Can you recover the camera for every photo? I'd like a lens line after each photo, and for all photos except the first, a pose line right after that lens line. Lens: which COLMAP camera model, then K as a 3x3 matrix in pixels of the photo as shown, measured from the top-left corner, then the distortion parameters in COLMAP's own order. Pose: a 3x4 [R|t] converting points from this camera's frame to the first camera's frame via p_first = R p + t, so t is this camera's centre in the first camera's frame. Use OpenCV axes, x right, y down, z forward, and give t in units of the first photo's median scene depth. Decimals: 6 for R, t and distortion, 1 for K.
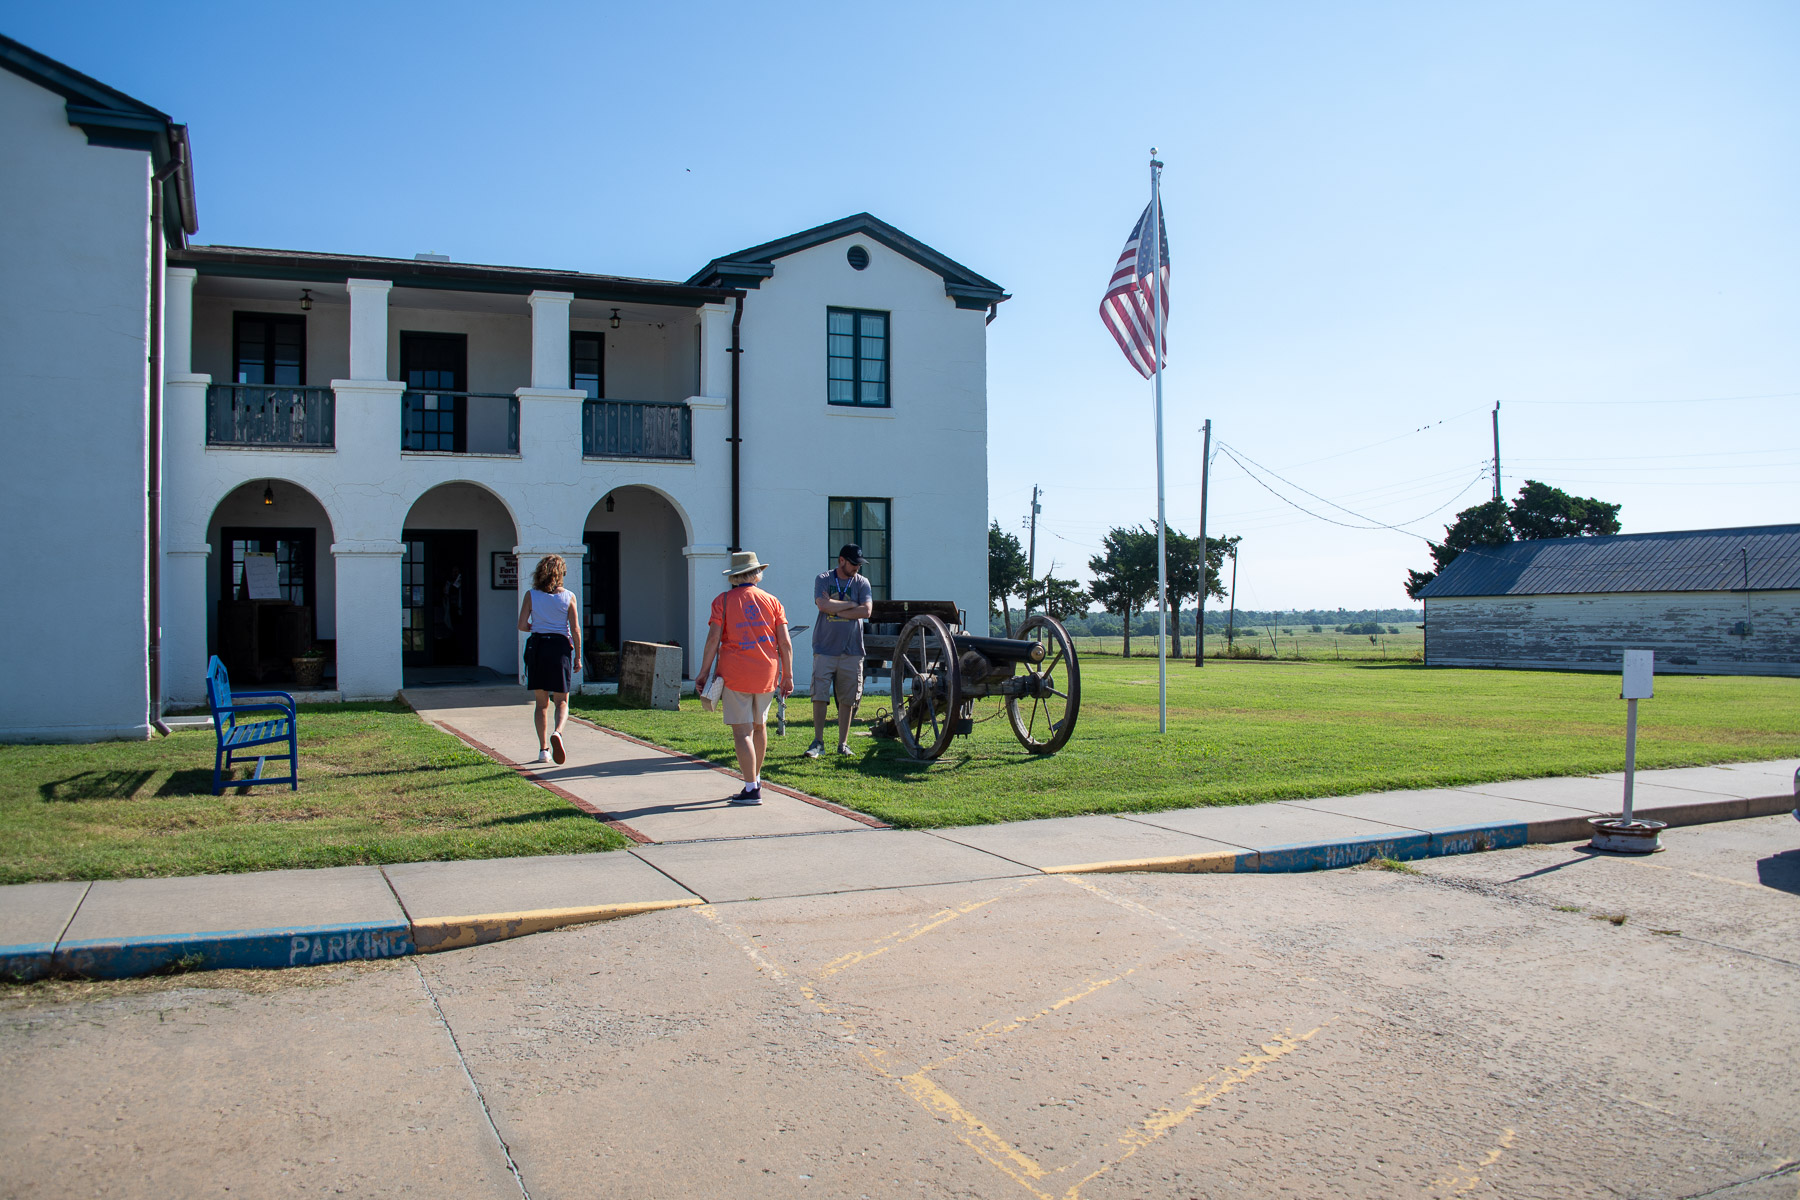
lens RADIAL K [[1441.6, 0, 900.0], [0, 1441.6, 600.0], [0, 0, 1]] dist [-0.188220, 0.174566]
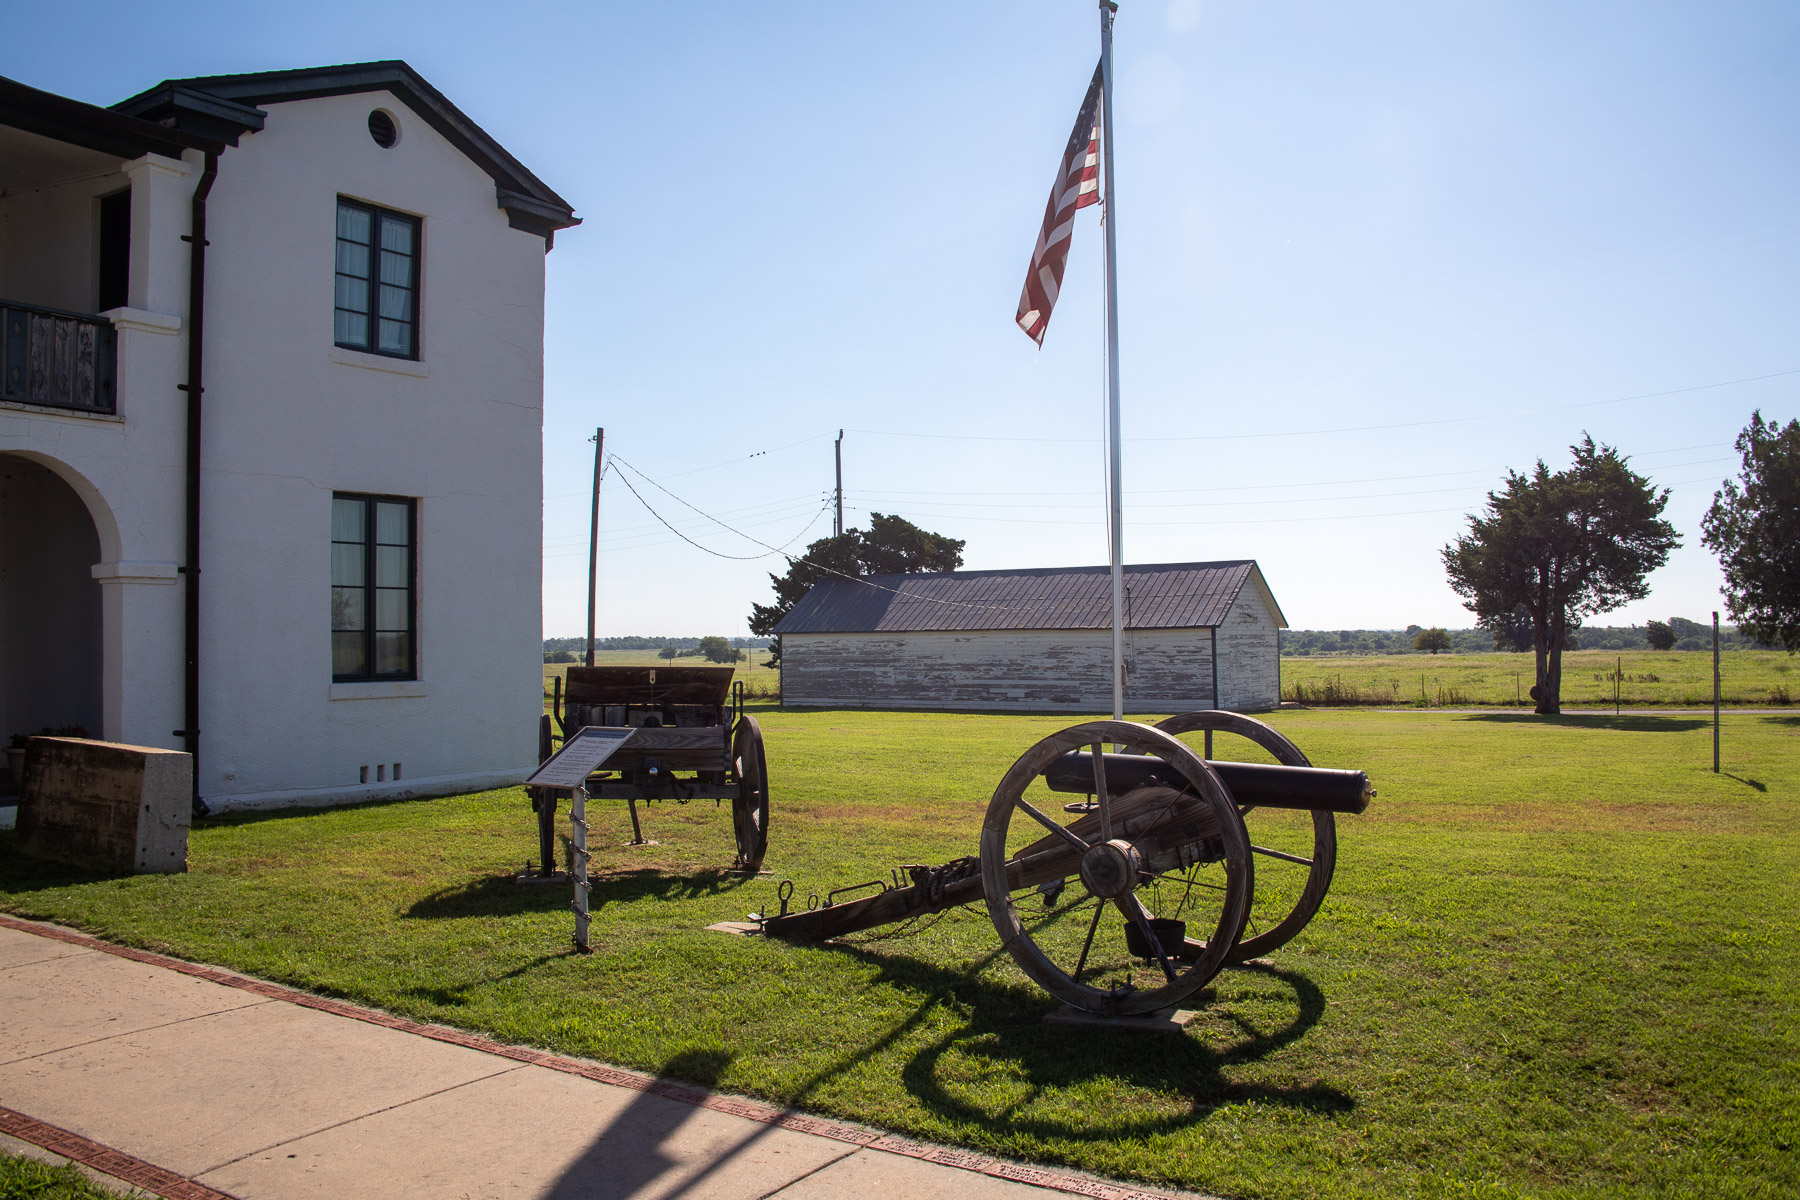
lens RADIAL K [[1441.6, 0, 900.0], [0, 1441.6, 600.0], [0, 0, 1]] dist [-0.188220, 0.174566]
pose [[0.846314, 0.012593, 0.532536, -0.092991], [-0.002125, 0.999792, -0.020265, -0.006395], [-0.532680, 0.016018, 0.846165, 0.190358]]
